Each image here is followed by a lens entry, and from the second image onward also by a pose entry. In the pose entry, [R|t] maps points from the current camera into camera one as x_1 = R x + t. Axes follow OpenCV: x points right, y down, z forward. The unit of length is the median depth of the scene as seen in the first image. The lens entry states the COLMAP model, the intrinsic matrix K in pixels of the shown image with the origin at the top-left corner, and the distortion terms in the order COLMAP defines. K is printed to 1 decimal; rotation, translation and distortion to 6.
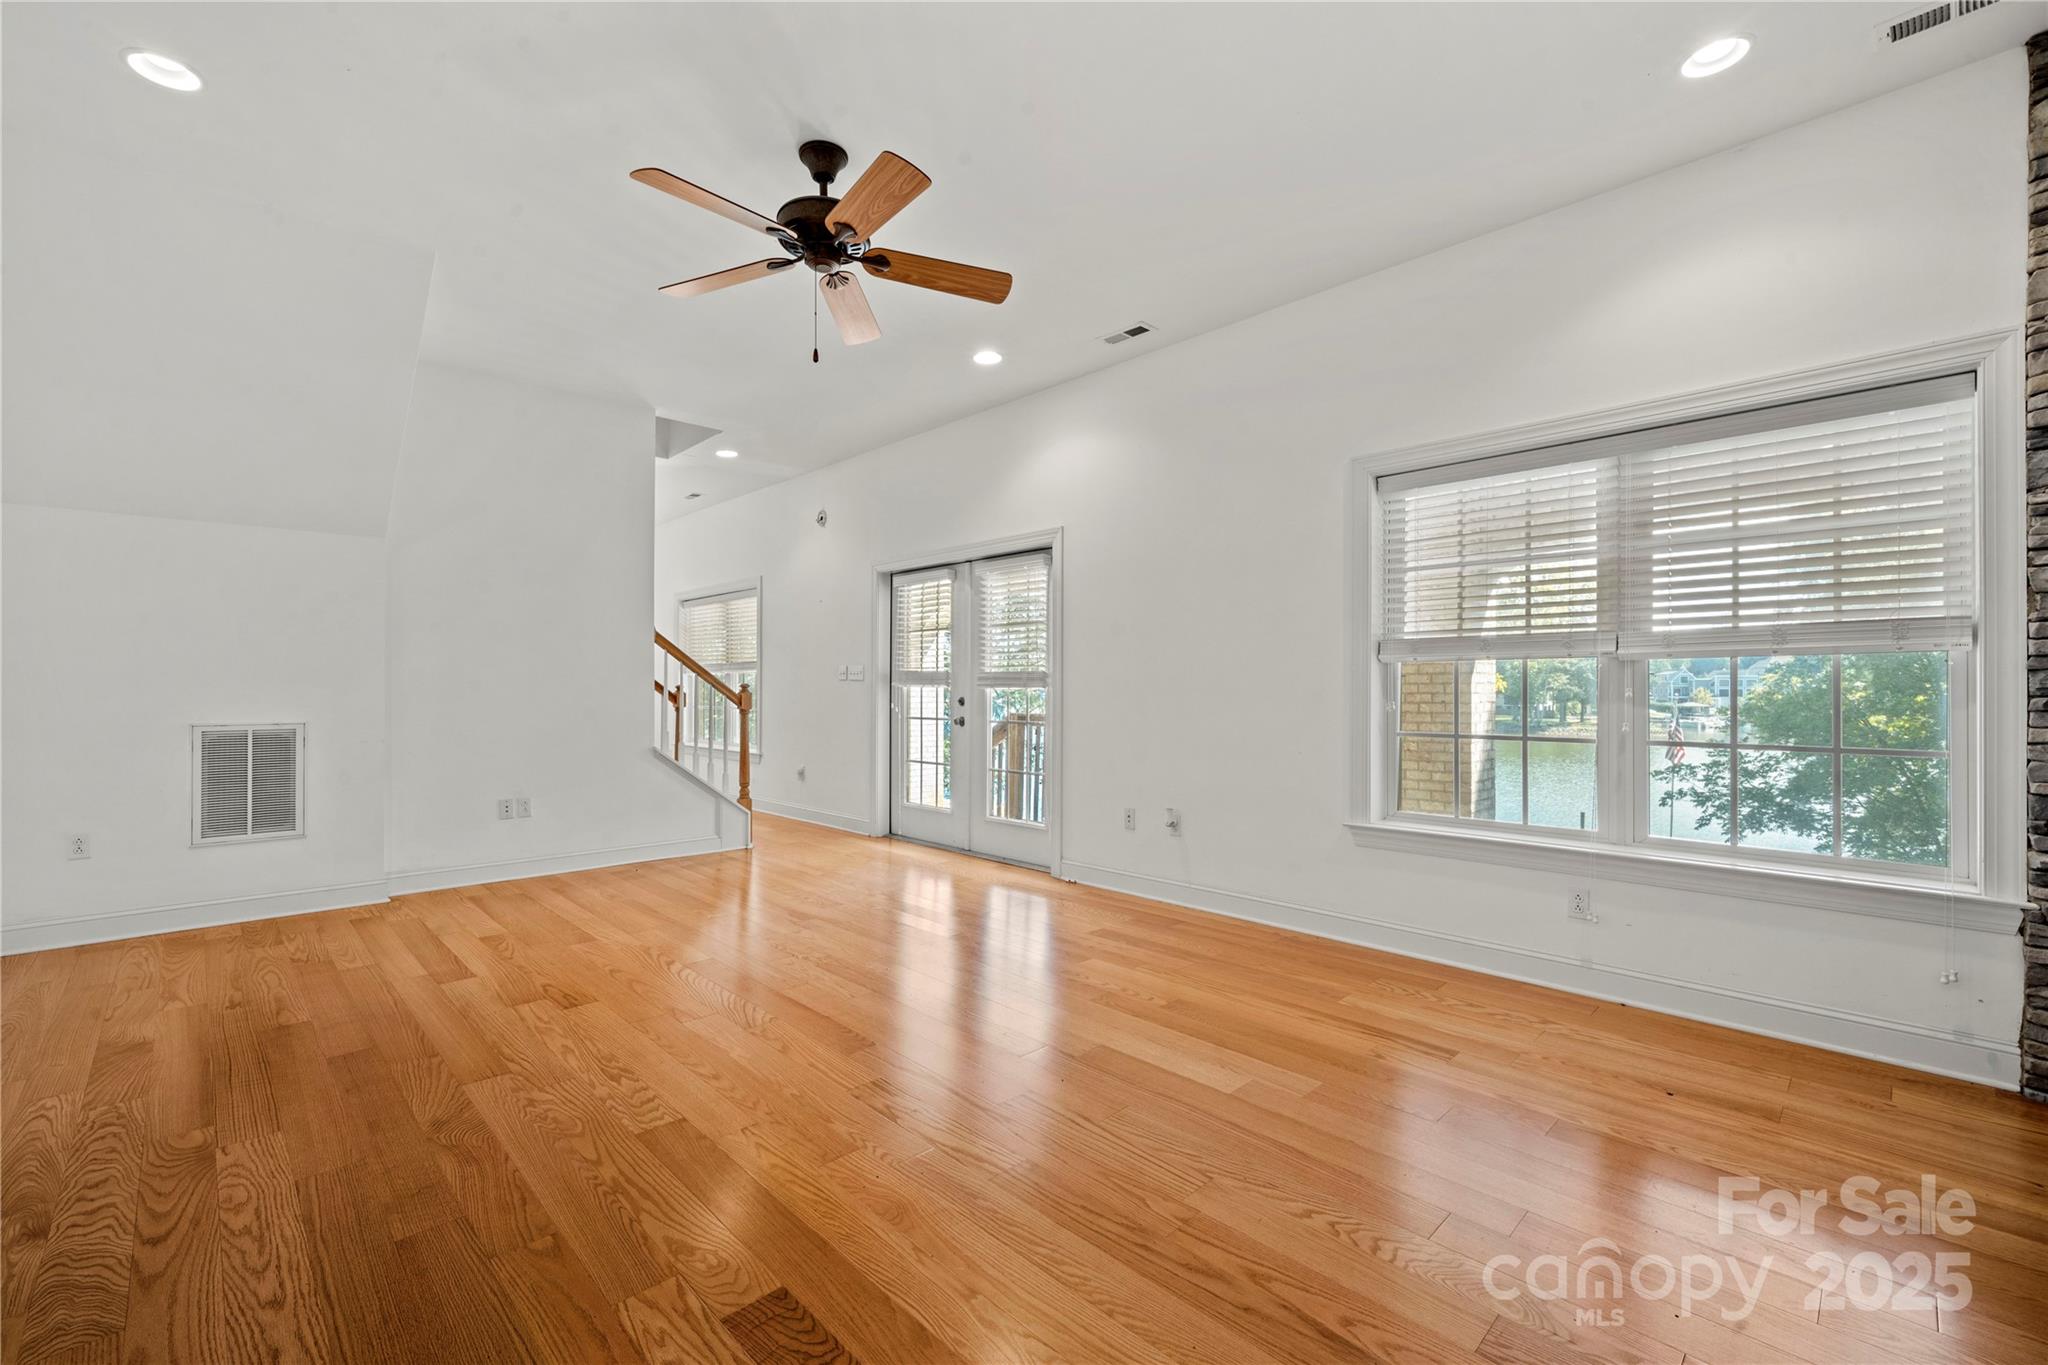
lens RADIAL K [[917.0, 0, 1024.0], [0, 917.0, 682.5], [0, 0, 1]] dist [0.001655, 0.000051]
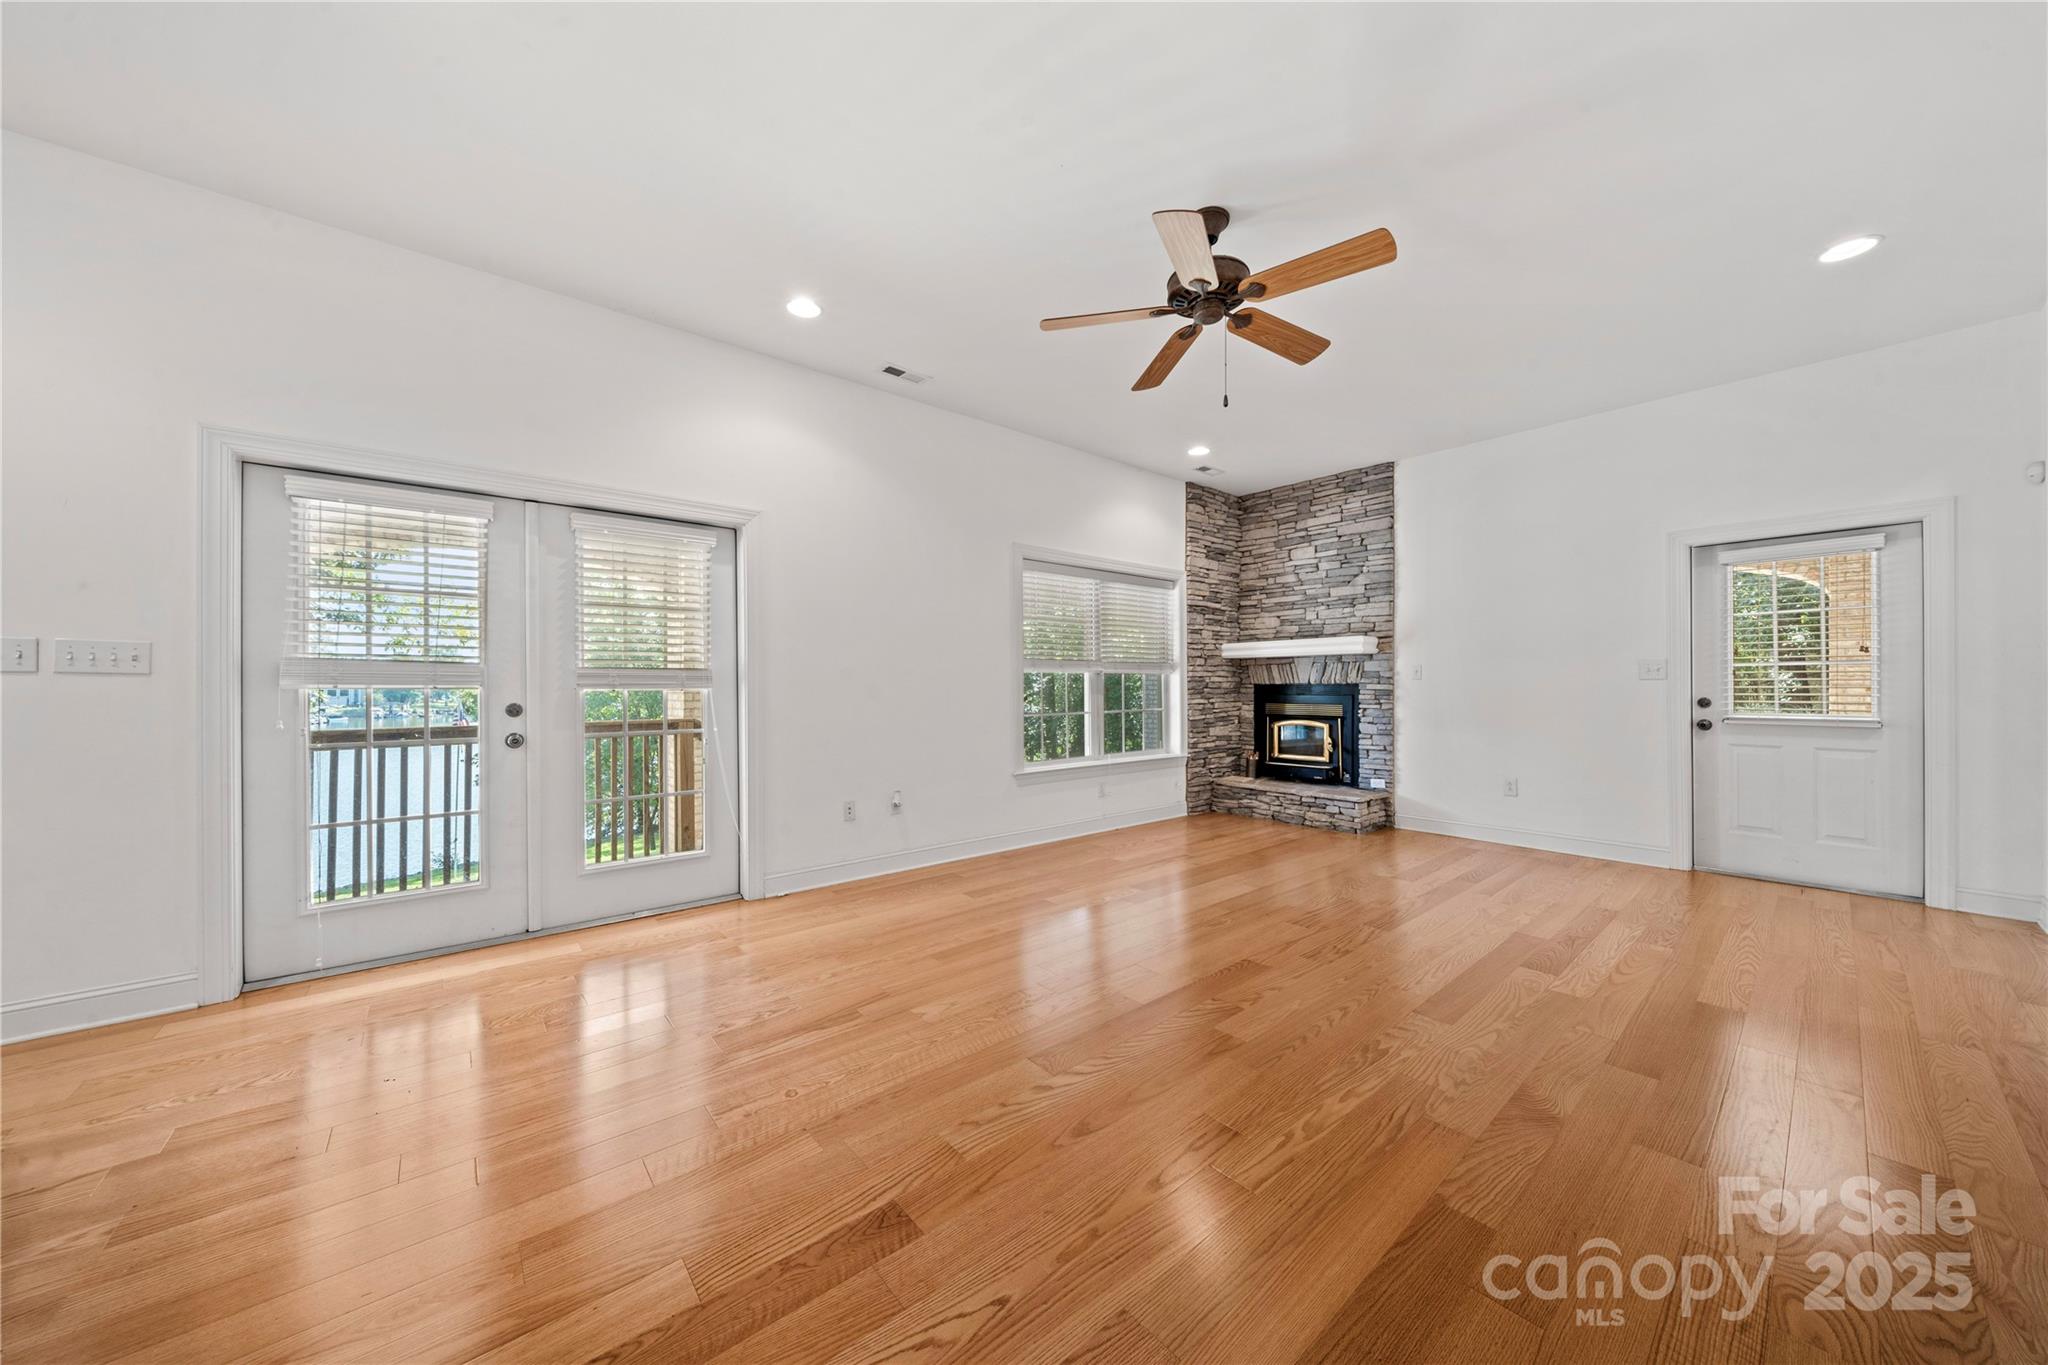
lens RADIAL K [[696.1, 0, 1054.8], [0, 696.1, 688.6], [0, 0, 1]] dist [0.000262, 0.000020]
pose [[0.016956, -0.002123, 0.999854, -0.725380], [-0.002882, 0.999993, 0.002172, 0.004182], [-0.999852, -0.002919, 0.016950, 0.787286]]
